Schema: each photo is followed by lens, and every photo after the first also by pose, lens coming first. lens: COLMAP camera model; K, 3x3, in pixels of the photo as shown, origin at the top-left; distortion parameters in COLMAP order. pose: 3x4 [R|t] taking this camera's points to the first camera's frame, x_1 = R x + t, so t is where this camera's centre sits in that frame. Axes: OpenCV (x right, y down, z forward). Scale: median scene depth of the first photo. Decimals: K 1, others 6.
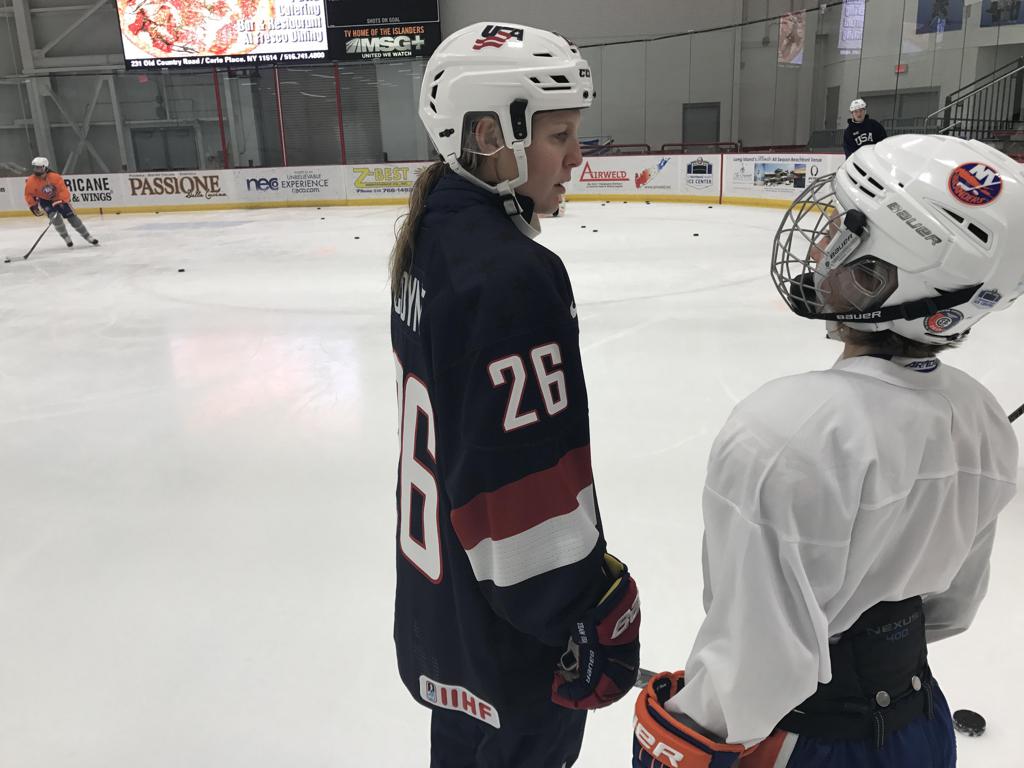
lens RADIAL K [[835.4, 0, 501.1], [0, 835.4, 383.4], [0, 0, 1]] dist [0.009747, -0.037519]
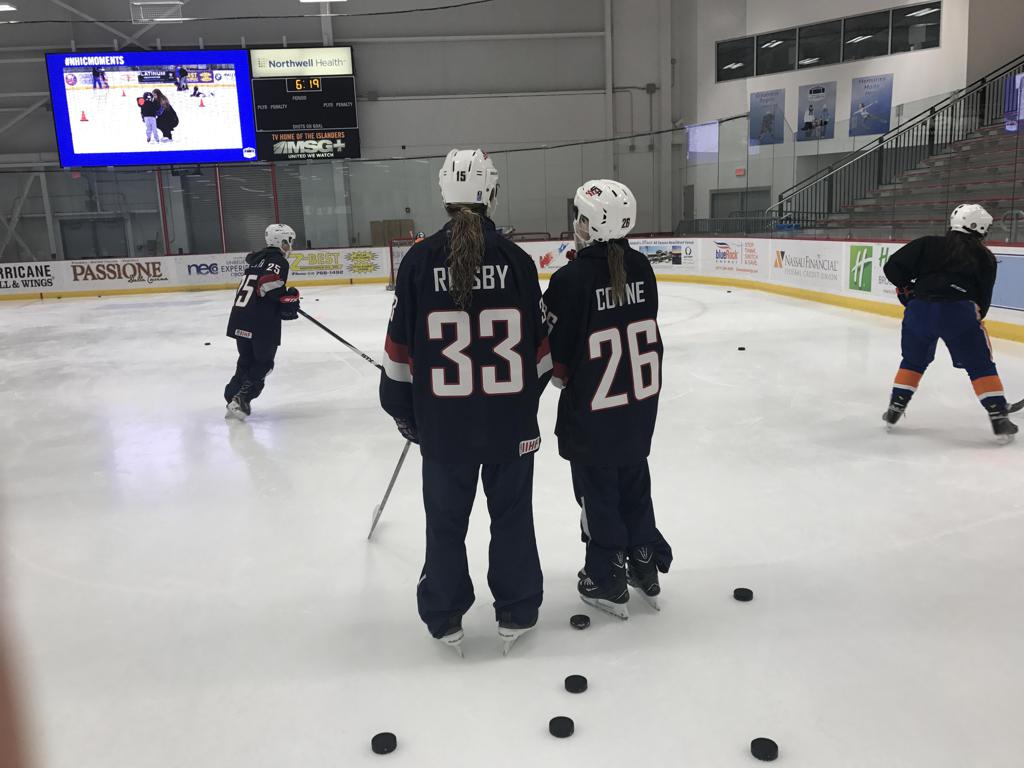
lens RADIAL K [[832.9, 0, 512.0], [0, 832.9, 384.0], [0, 0, 1]] dist [-0.002622, -0.015828]
pose [[0.984064, -0.036113, 0.174108, -0.080694], [0.053233, 0.994083, -0.094687, 0.036691], [-0.169658, 0.102446, 0.980164, -0.124342]]
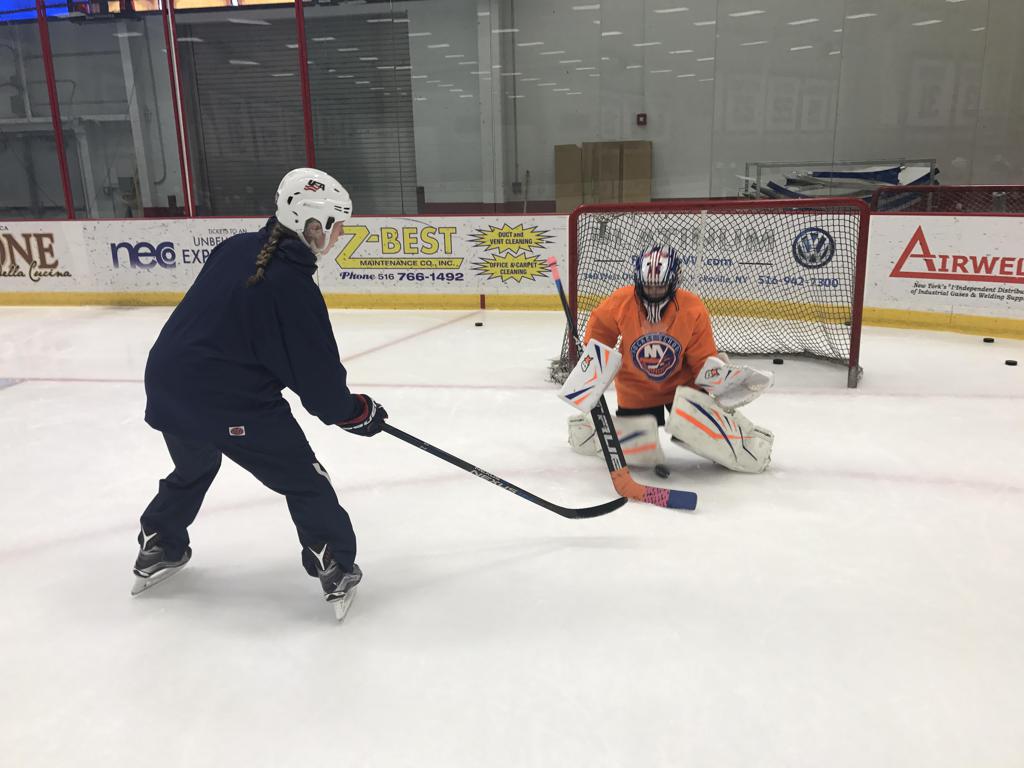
lens RADIAL K [[842.9, 0, 512.0], [0, 842.9, 384.0], [0, 0, 1]] dist [0.030866, -0.012996]
pose [[0.996282, 0.032692, -0.079707, -0.042587], [-0.034415, 0.999201, -0.020344, -0.162160], [0.078979, 0.023012, 0.996611, 0.544119]]
